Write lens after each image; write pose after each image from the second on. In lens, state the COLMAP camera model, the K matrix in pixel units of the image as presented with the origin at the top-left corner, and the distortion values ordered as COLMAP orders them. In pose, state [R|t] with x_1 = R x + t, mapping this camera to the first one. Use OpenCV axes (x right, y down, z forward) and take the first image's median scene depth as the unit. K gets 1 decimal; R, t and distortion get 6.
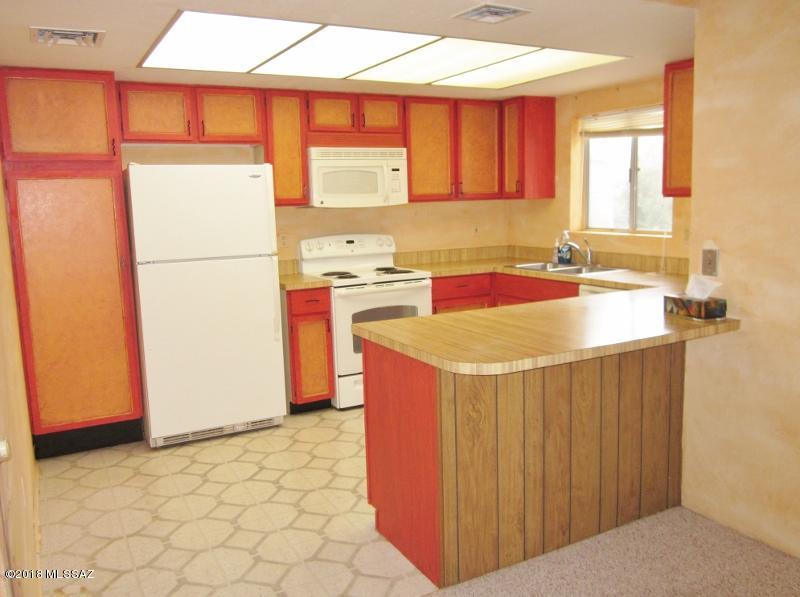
lens RADIAL K [[677.3, 0, 400.0], [0, 677.3, 298.5], [0, 0, 1]] dist [-0.024045, -0.005687]
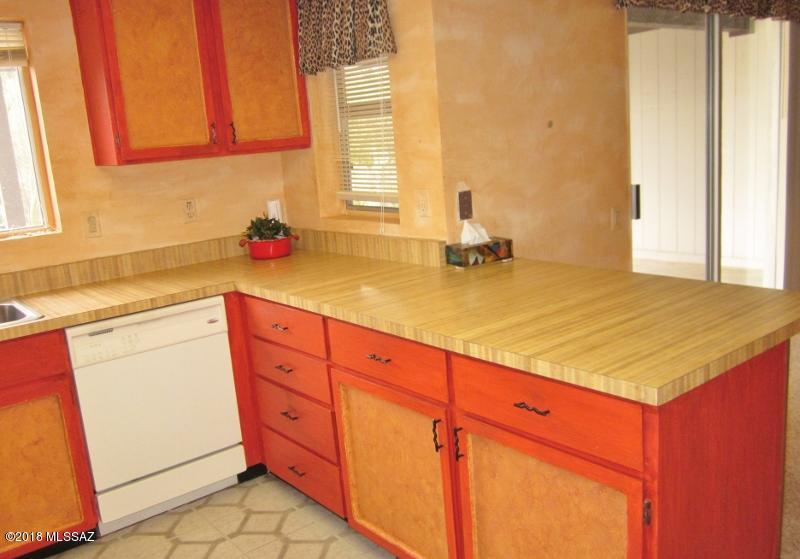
lens RADIAL K [[722.7, 0, 398.8], [0, 722.7, 288.6], [0, 0, 1]] dist [-0.050128, -0.000245]
pose [[-0.180413, -0.165626, 0.969546, -0.297235], [0.224892, 0.952663, 0.204590, -0.097340], [-0.957536, 0.254954, -0.134625, 0.721410]]
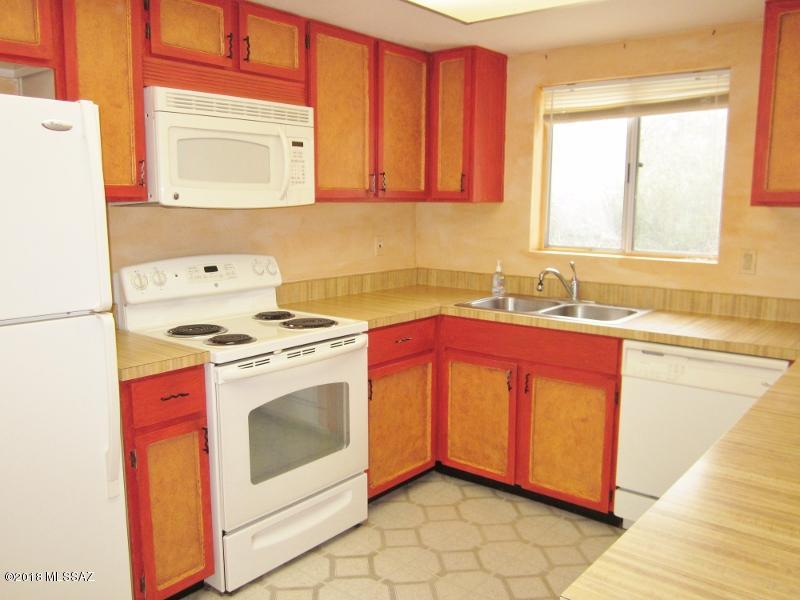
lens RADIAL K [[677.3, 0, 400.0], [0, 677.3, 300.0], [0, 0, 1]] dist [-0.024045, -0.005687]
pose [[0.923935, -0.023506, 0.381827, -0.148493], [0.024959, 0.999688, 0.001148, -0.056878], [-0.381734, 0.008469, 0.924233, 0.439919]]
